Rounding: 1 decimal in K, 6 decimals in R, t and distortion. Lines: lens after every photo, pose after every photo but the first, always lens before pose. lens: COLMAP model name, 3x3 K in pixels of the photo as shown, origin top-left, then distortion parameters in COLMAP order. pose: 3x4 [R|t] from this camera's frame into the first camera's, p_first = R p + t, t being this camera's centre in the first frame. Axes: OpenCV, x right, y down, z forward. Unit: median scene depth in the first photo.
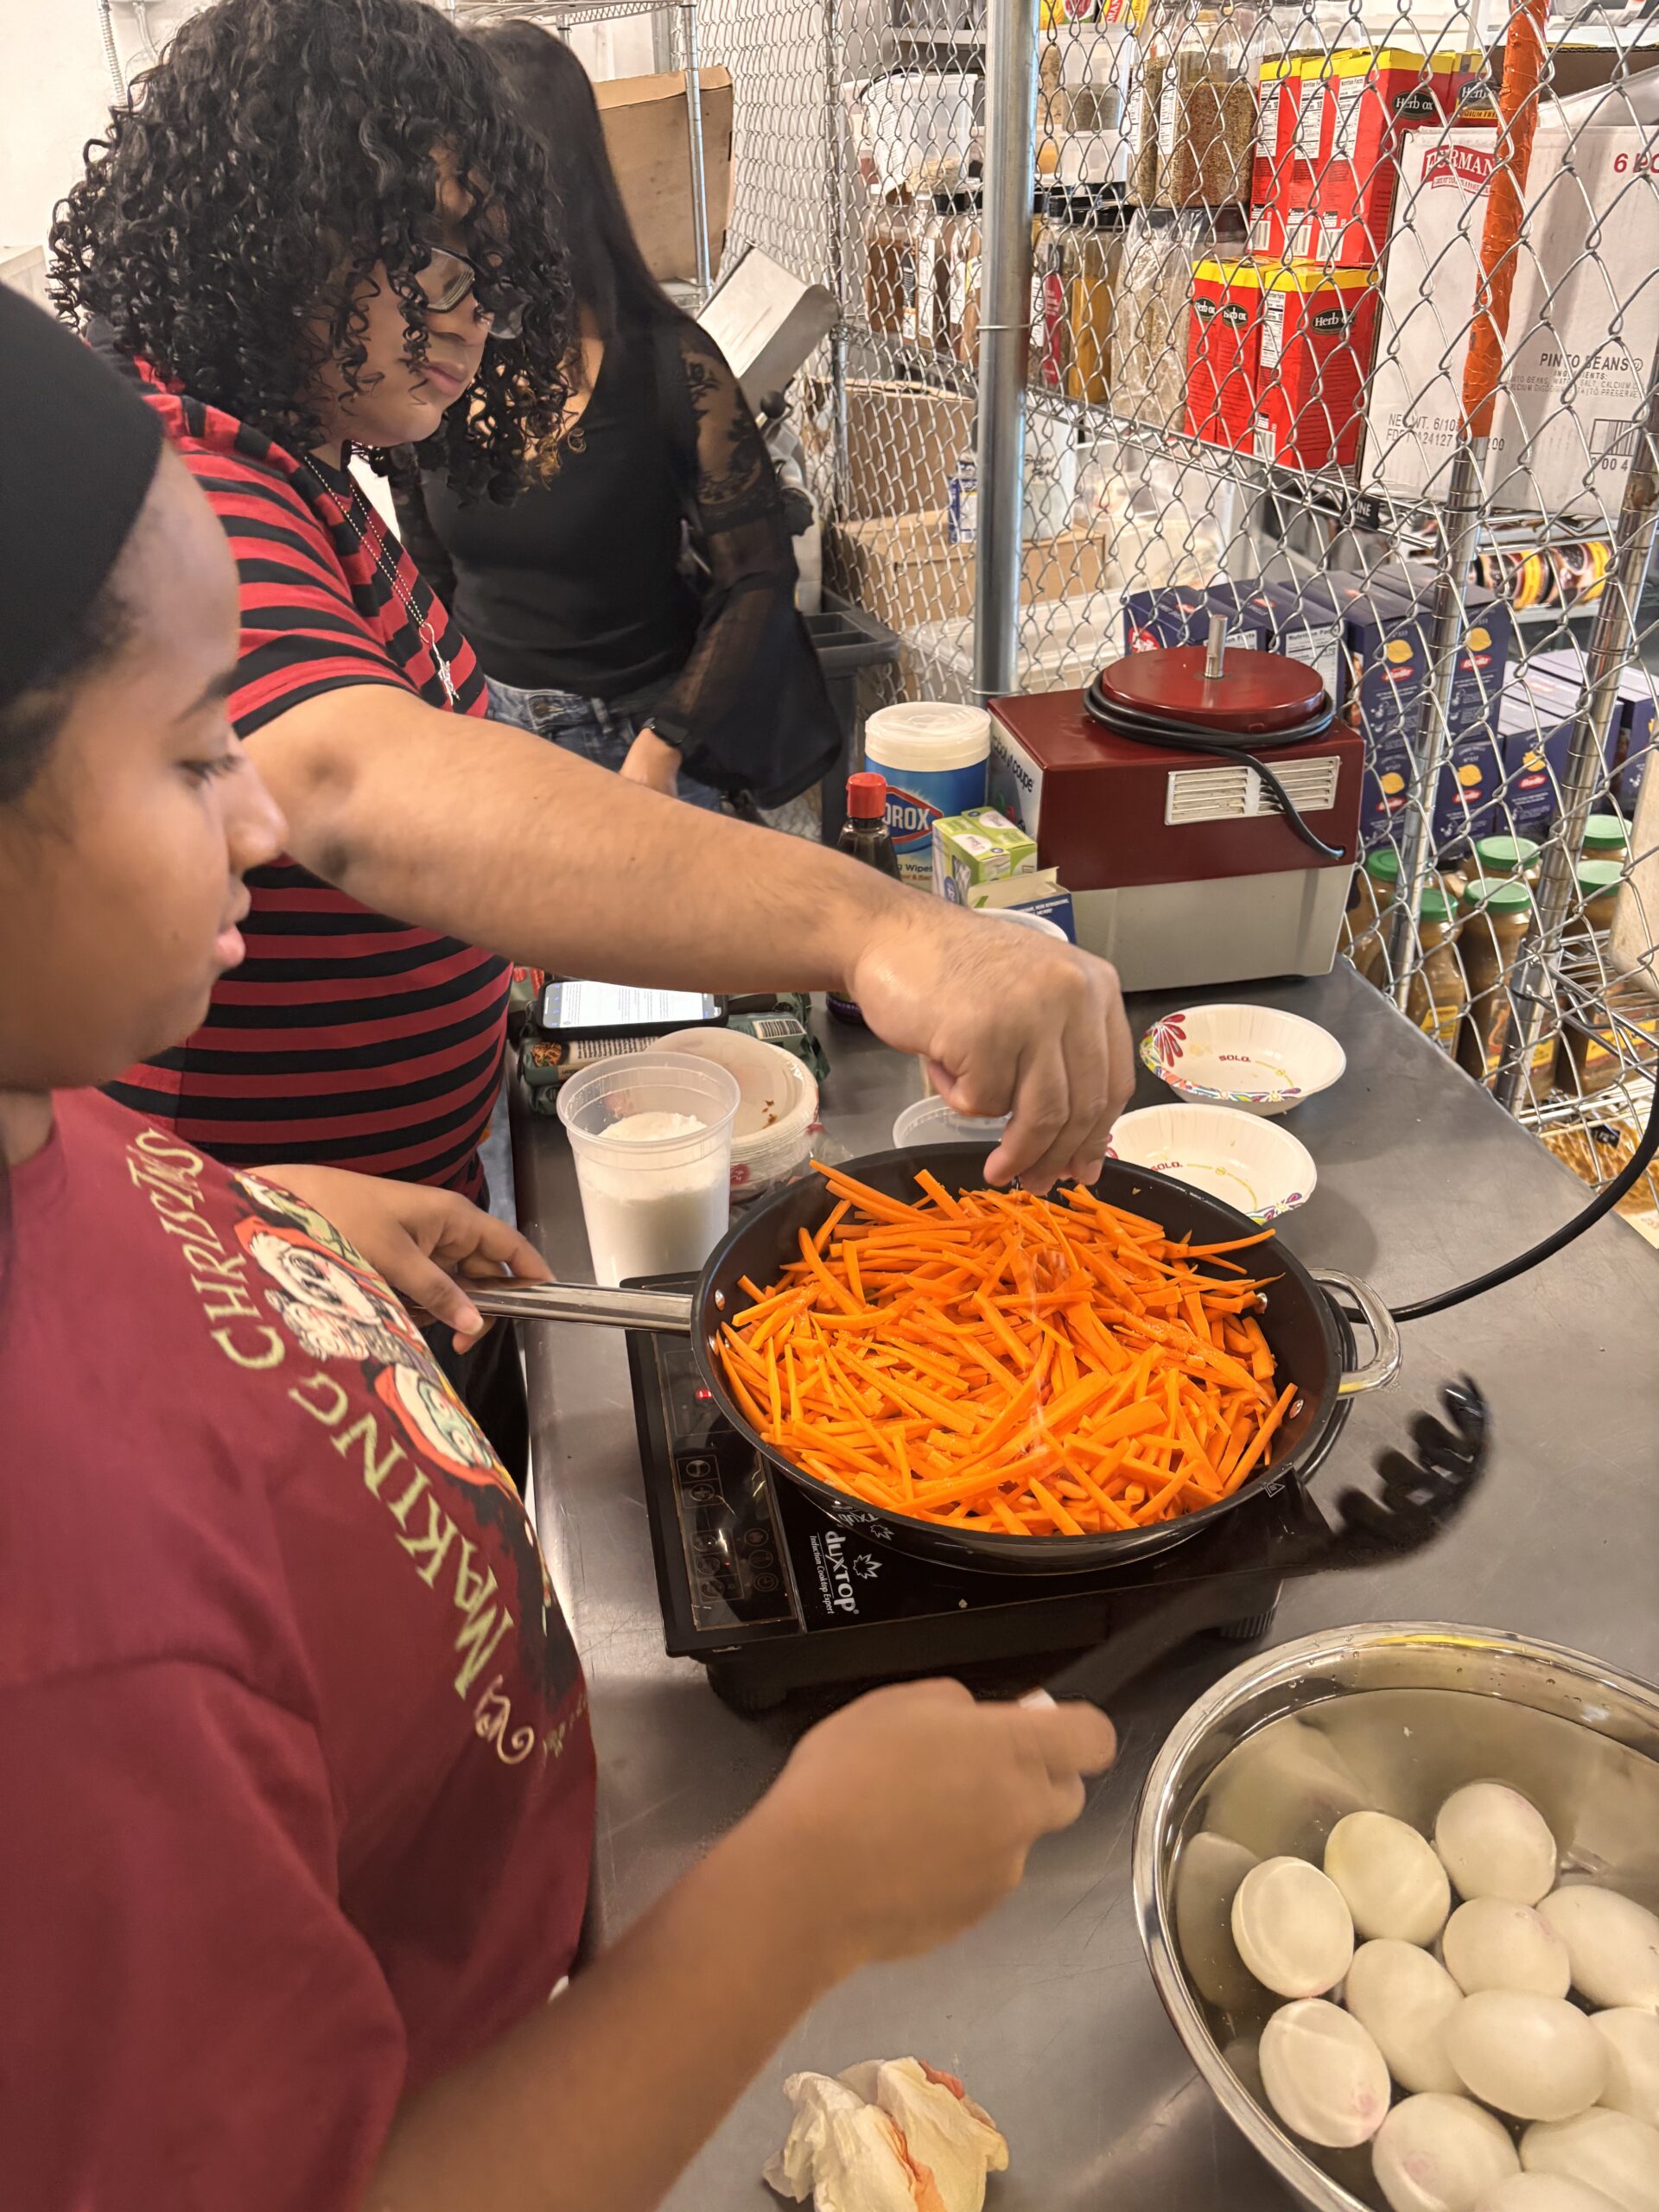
lens RADIAL K [[1748.5, 0, 829.5], [0, 1748.5, 1106.0], [0, 0, 1]] dist [0.013478, 0.001361]
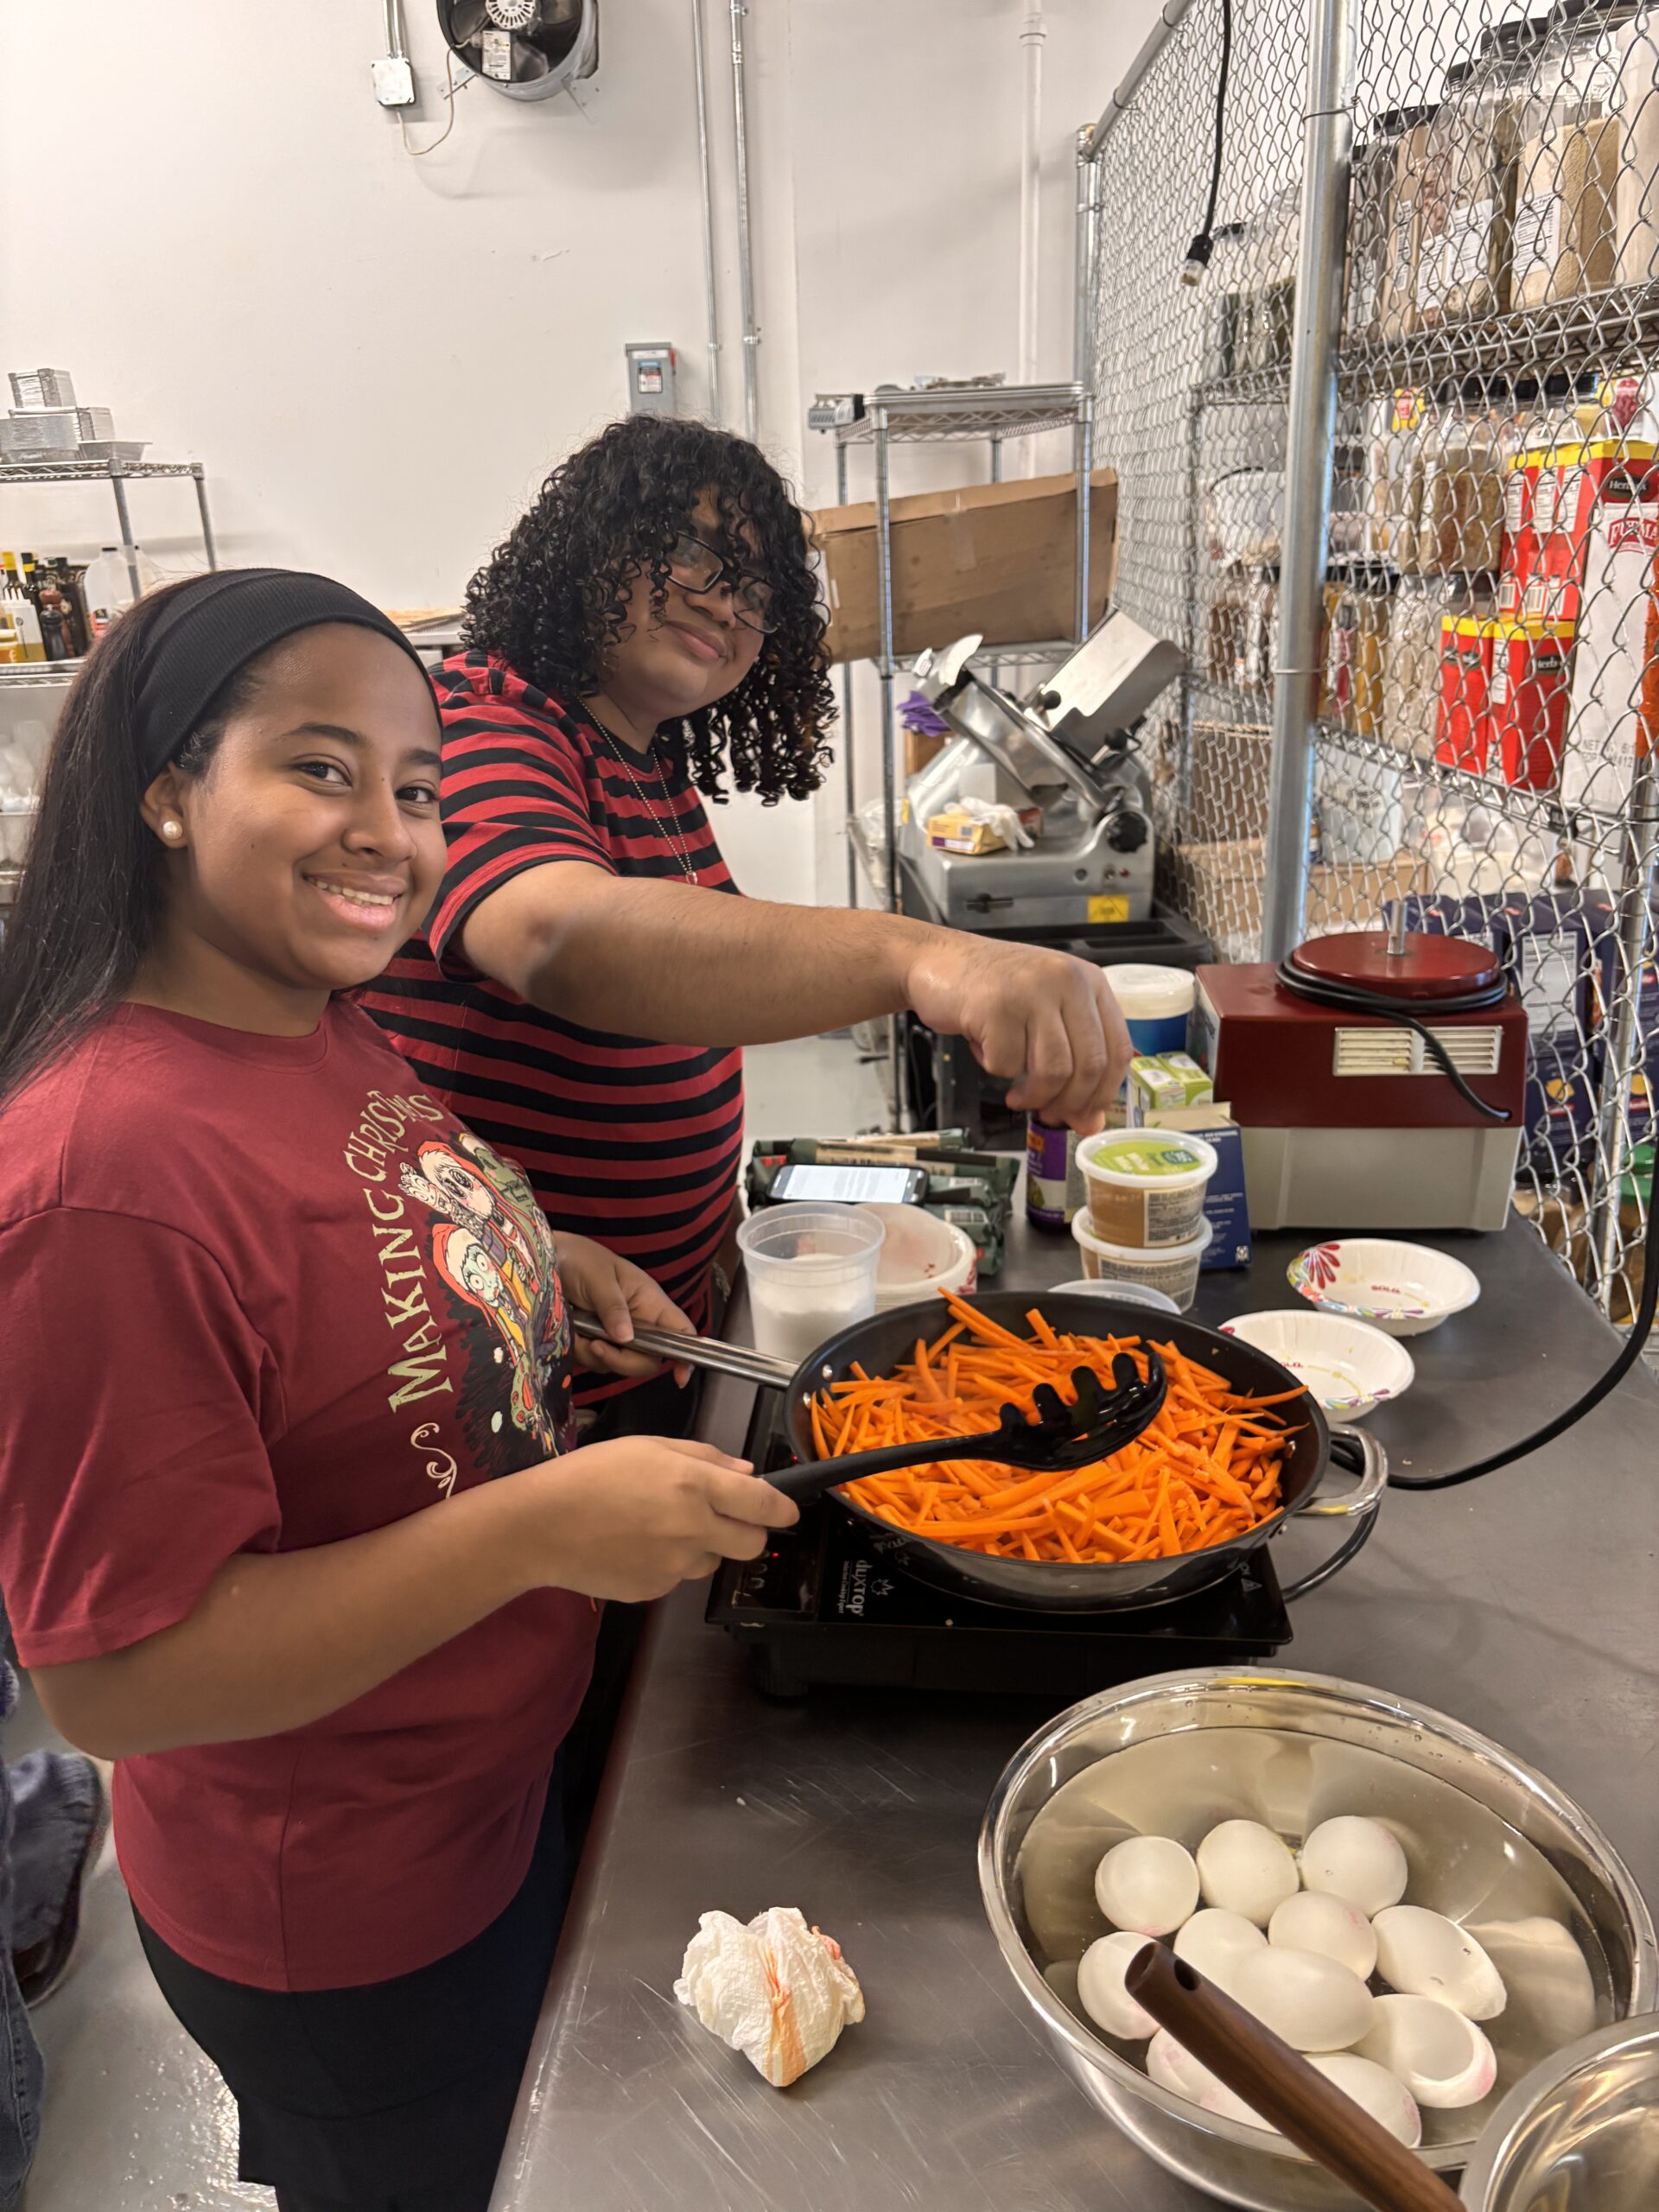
lens RADIAL K [[1748.5, 0, 829.5], [0, 1748.5, 1106.0], [0, 0, 1]] dist [0.013478, 0.001361]
pose [[0.966478, 0.076540, -0.245074, 0.147809], [-0.121034, 0.977637, -0.171981, 0.085992], [0.226430, 0.195878, 0.954128, -0.132817]]
